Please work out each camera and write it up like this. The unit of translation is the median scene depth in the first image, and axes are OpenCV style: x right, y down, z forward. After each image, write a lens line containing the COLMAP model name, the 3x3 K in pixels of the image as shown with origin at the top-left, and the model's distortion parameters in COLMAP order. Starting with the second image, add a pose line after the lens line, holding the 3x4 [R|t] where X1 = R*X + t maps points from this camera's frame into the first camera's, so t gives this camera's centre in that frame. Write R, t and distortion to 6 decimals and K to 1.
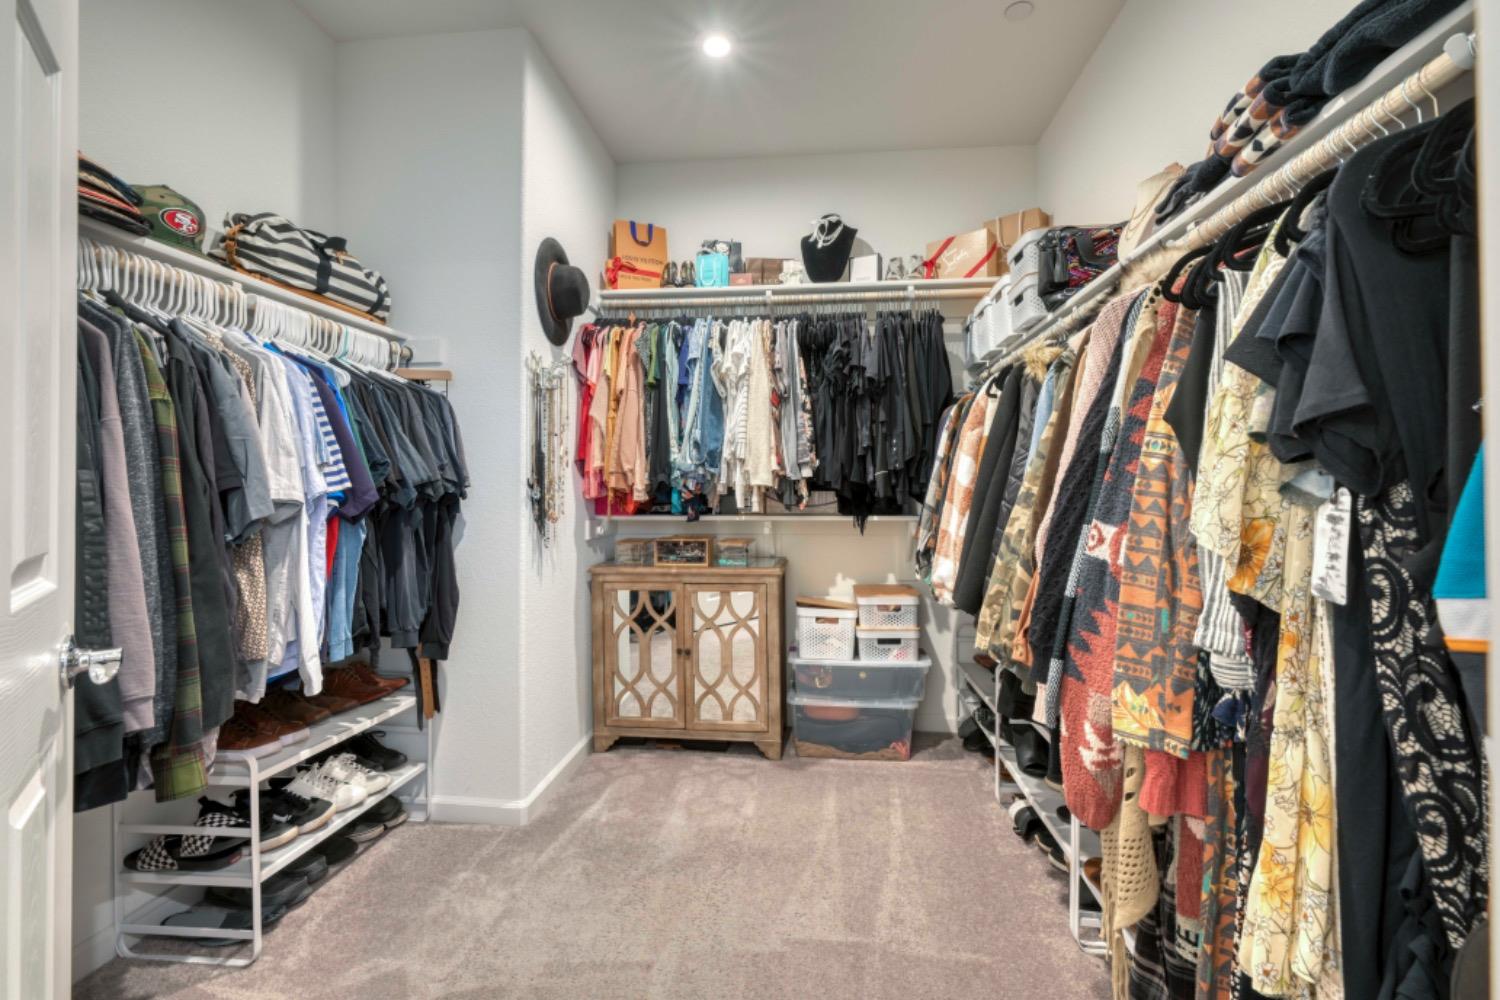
lens RADIAL K [[694.7, 0, 744.0], [0, 694.7, 489.4], [0, 0, 1]] dist [-0.000689, 0.000257]
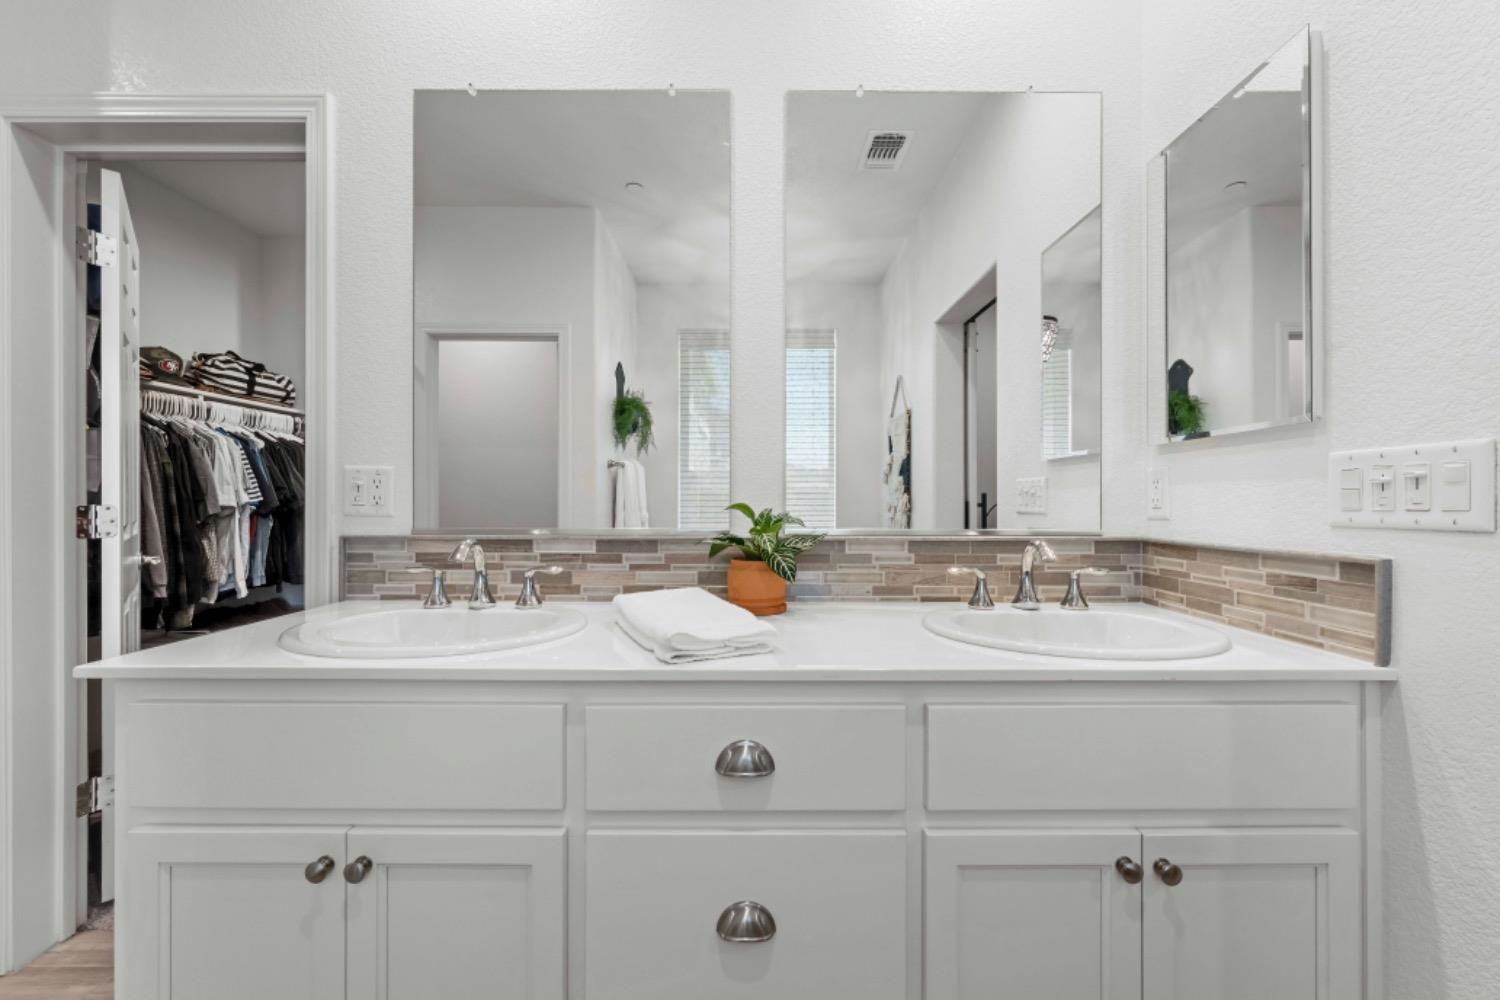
lens RADIAL K [[598.2, 0, 741.1], [0, 598.2, 507.1], [0, 0, 1]] dist [0.000203, 0.000159]
pose [[0.994222, 0.001714, 0.107333, 0.642688], [-0.002798, 0.999947, 0.009943, -0.002969], [-0.107310, -0.010186, 0.994173, -0.898456]]
